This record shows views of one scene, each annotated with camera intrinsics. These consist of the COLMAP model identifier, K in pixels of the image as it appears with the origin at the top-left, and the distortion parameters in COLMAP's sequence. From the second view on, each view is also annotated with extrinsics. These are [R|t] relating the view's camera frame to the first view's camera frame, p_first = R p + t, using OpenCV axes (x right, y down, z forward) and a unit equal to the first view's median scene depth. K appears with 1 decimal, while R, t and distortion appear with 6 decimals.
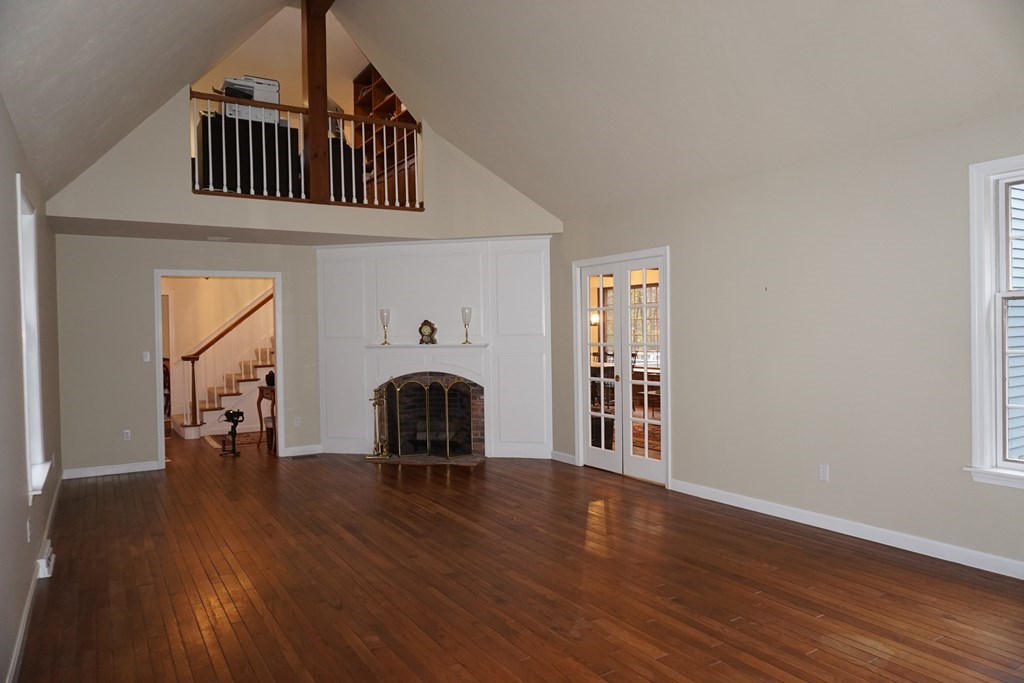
lens RADIAL K [[690.5, 0, 508.8], [0, 690.5, 341.3], [0, 0, 1]] dist [-0.004604, -0.000792]
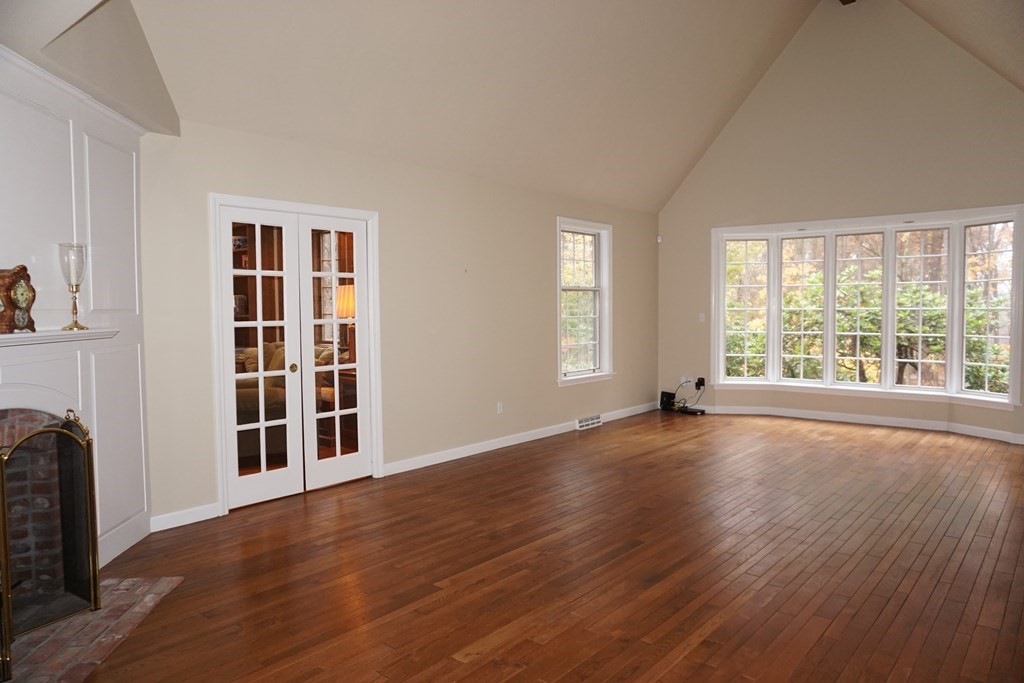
lens RADIAL K [[690.5, 0, 508.4], [0, 690.5, 341.1], [0, 0, 1]] dist [-0.004604, -0.000792]
pose [[-0.315214, -0.025997, 0.948664, -0.611934], [0.031318, 0.998795, 0.037776, 0.003698], [-0.948504, 0.041617, -0.314020, 0.992788]]
